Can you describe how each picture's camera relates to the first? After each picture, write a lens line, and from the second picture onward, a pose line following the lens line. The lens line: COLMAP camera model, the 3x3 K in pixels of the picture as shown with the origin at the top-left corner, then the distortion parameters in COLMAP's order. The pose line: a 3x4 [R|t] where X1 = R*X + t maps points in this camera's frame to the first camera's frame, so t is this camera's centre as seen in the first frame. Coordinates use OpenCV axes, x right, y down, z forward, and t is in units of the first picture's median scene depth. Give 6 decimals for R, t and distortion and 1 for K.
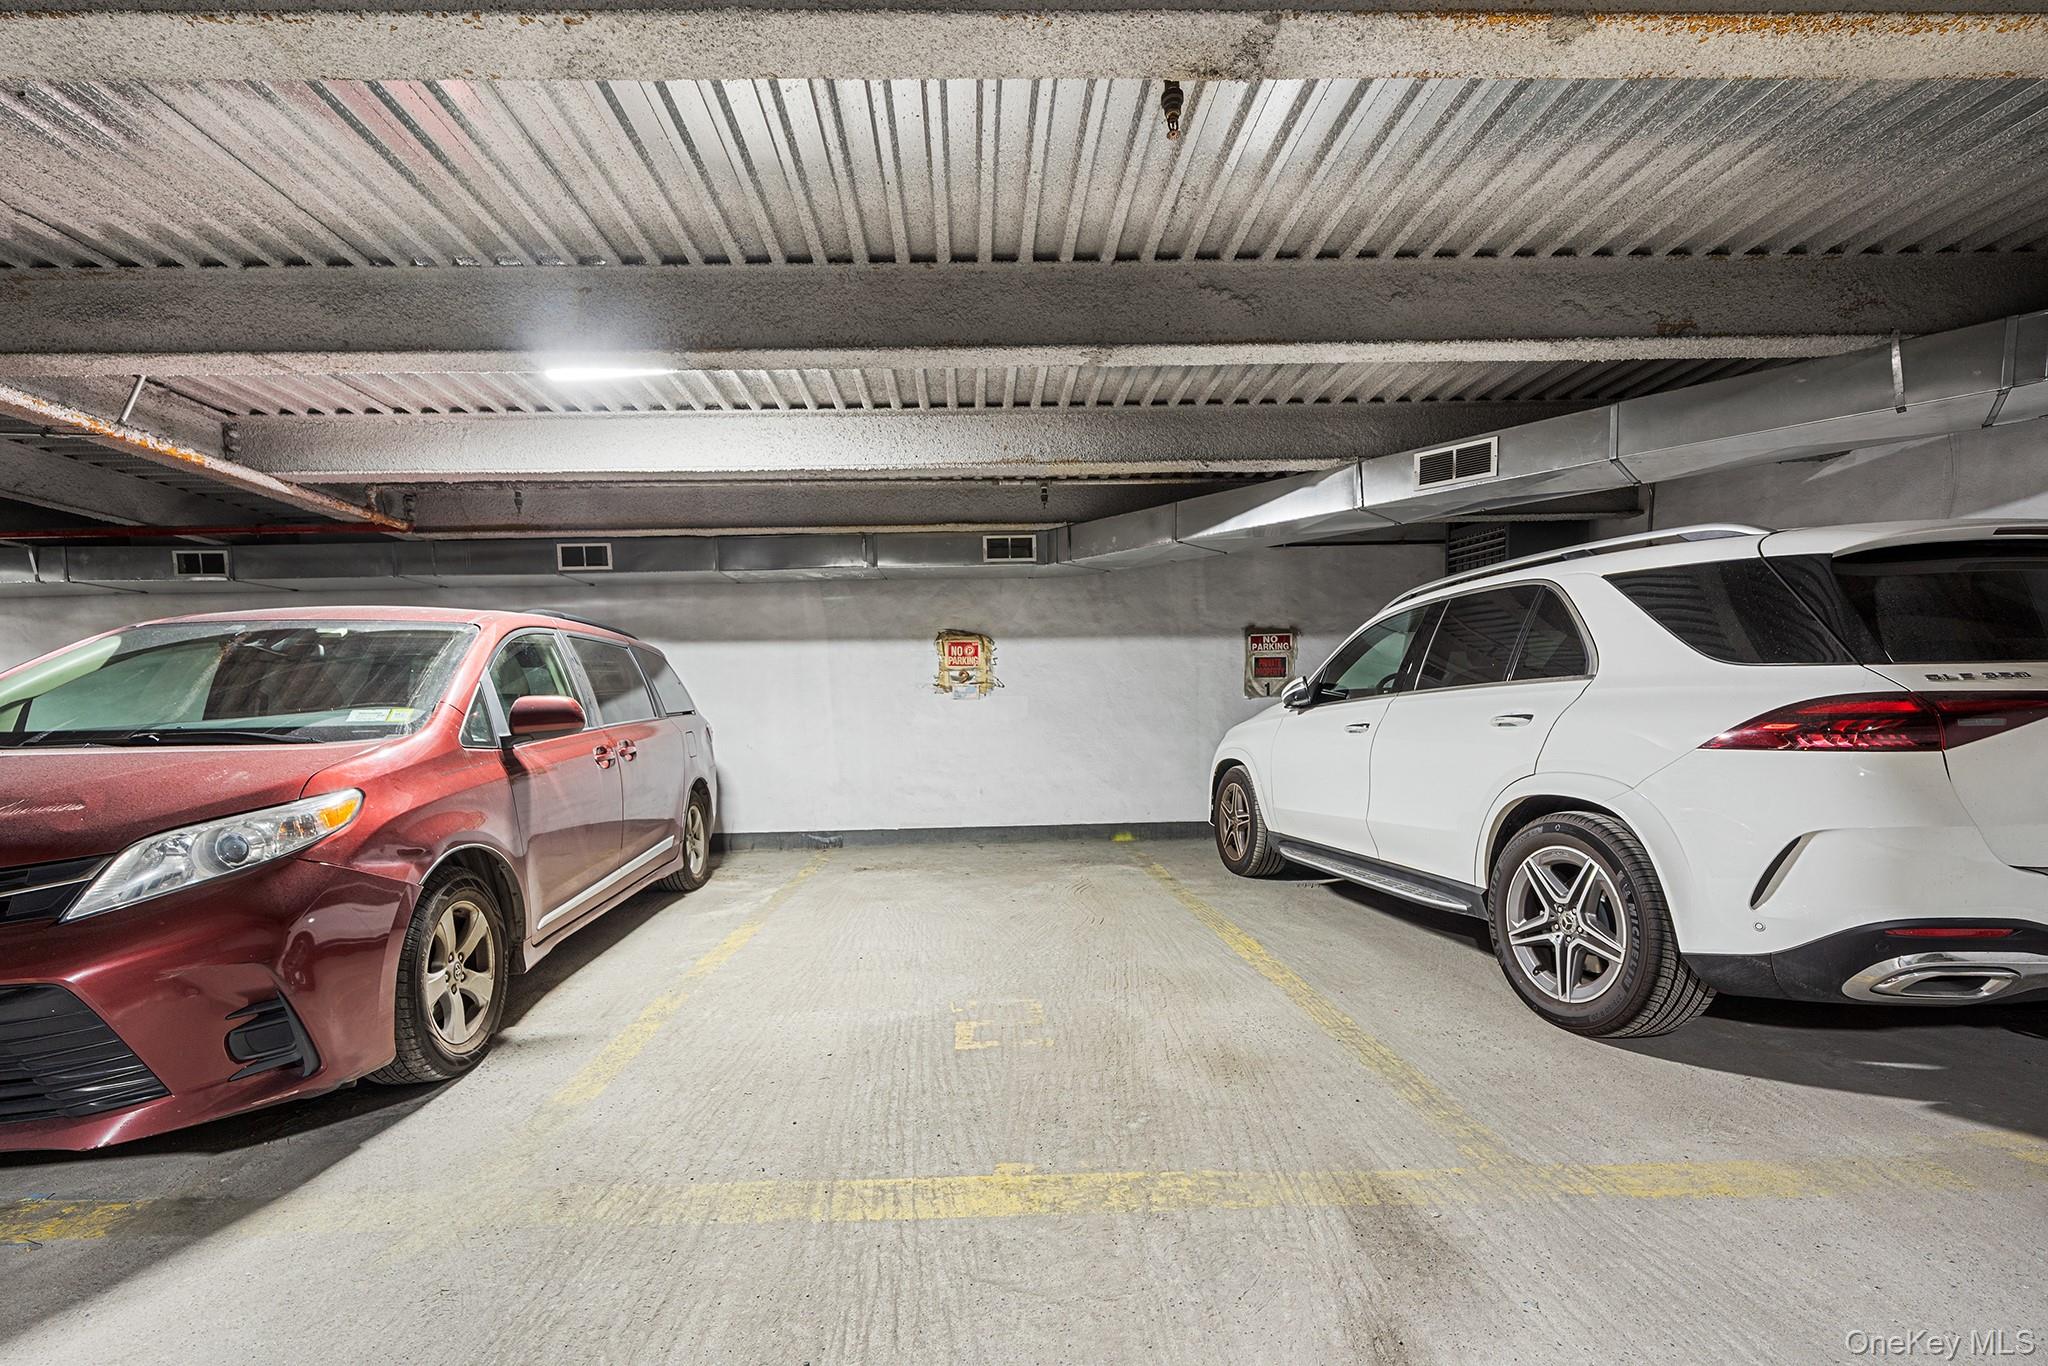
lens RADIAL K [[820.3, 0, 971.8], [0, 820.3, 784.0], [0, 0, 1]] dist [0.006445, -0.000305]
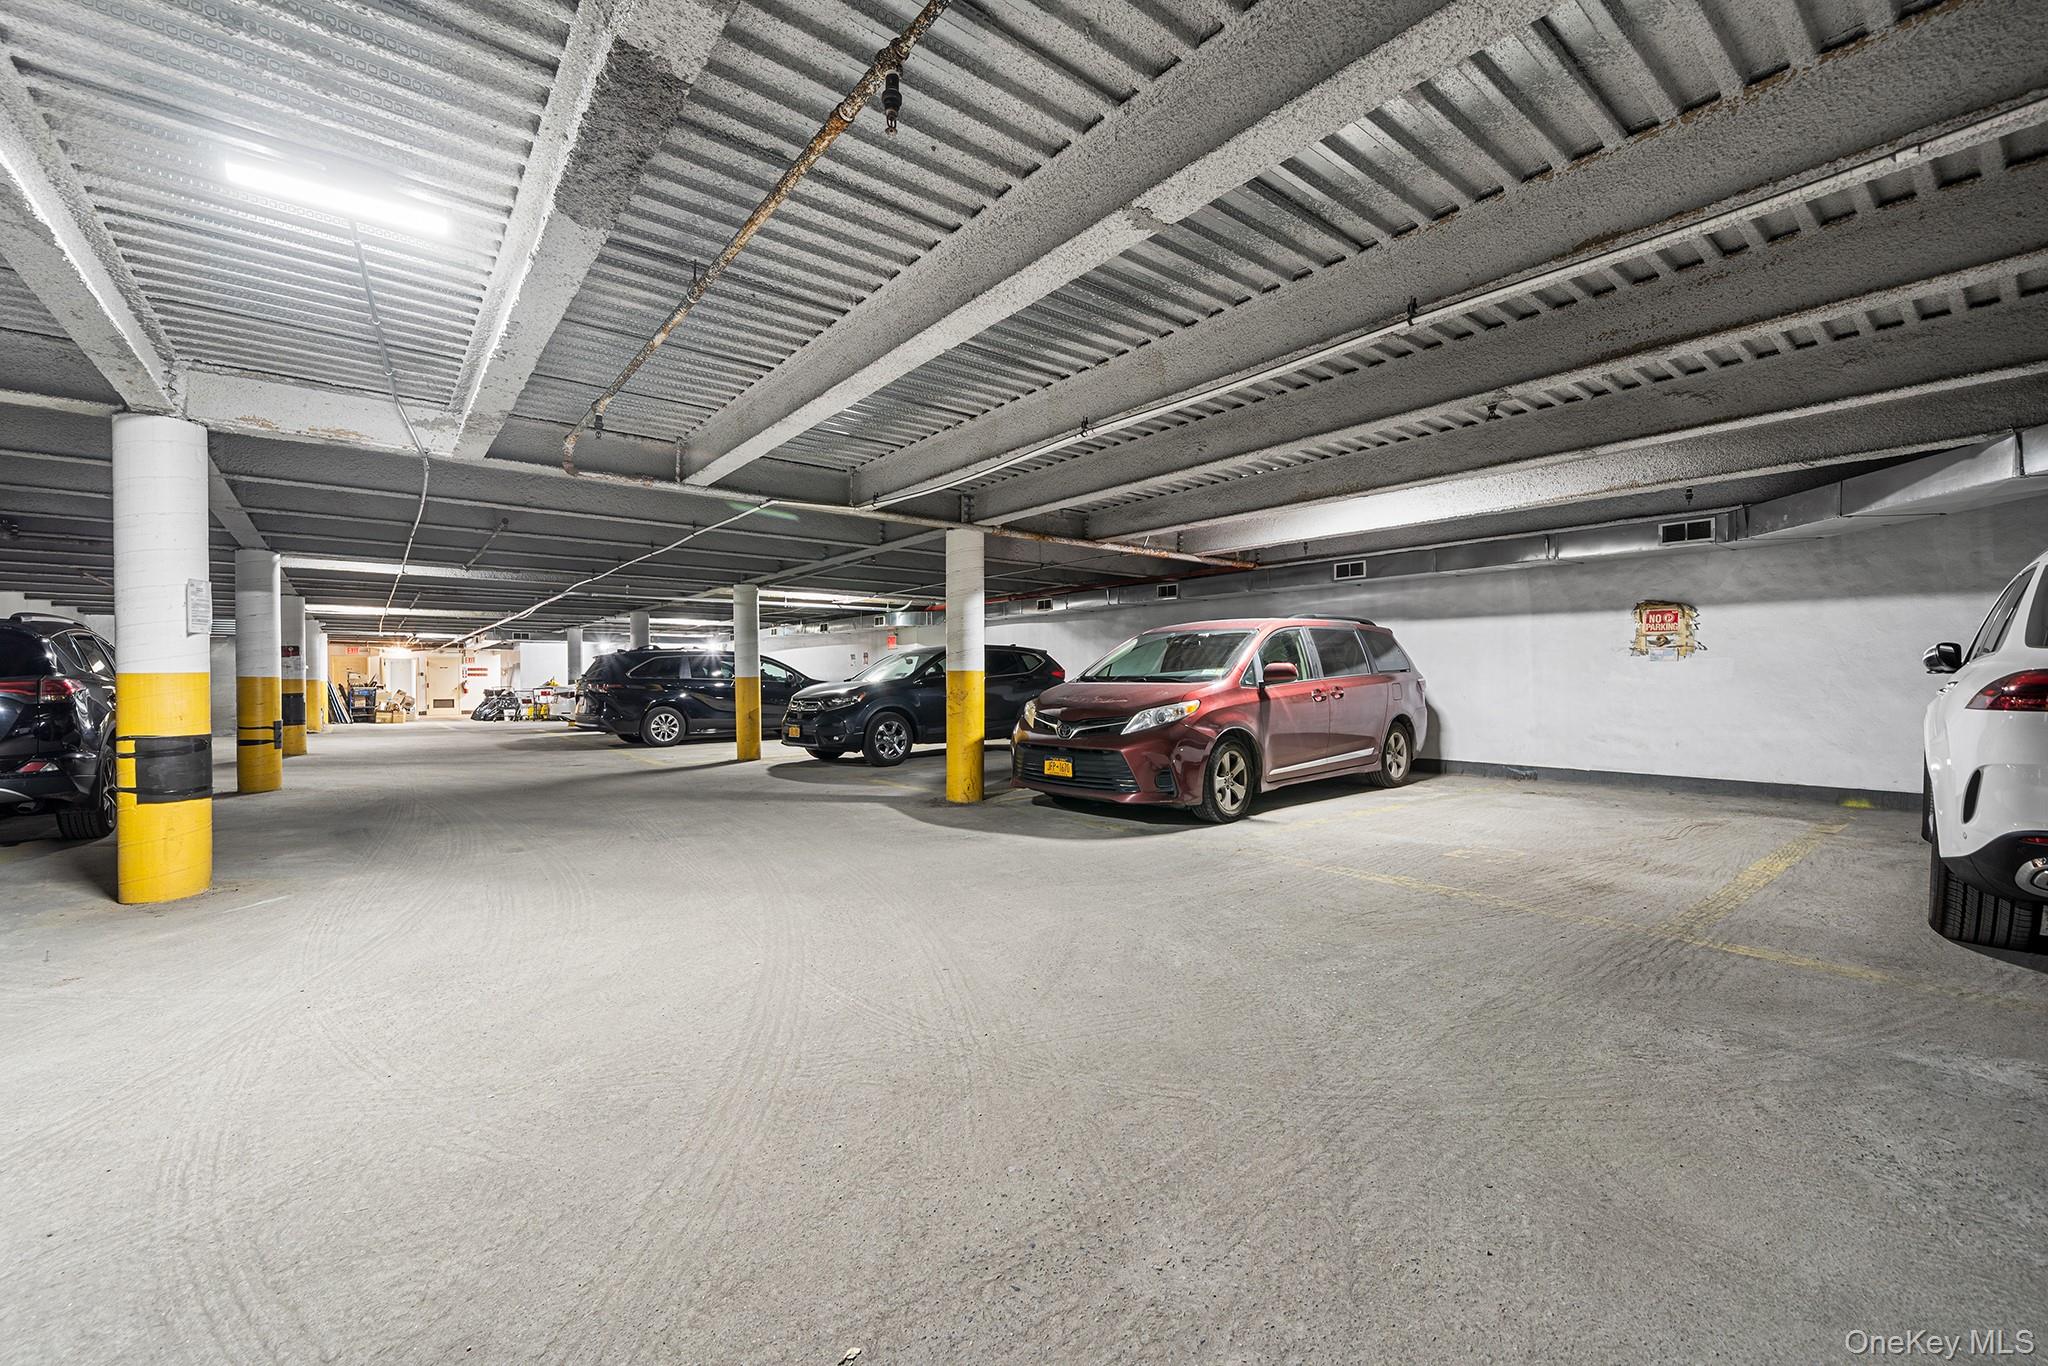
lens RADIAL K [[820.3, 0, 1023.6], [0, 820.3, 681.1], [0, 0, 1]] dist [0.006445, -0.000305]
pose [[0.602957, 0.021919, -0.797473, 0.426960], [-0.075236, 0.996730, -0.029489, 0.027449], [0.794218, 0.077779, 0.602634, -0.437313]]
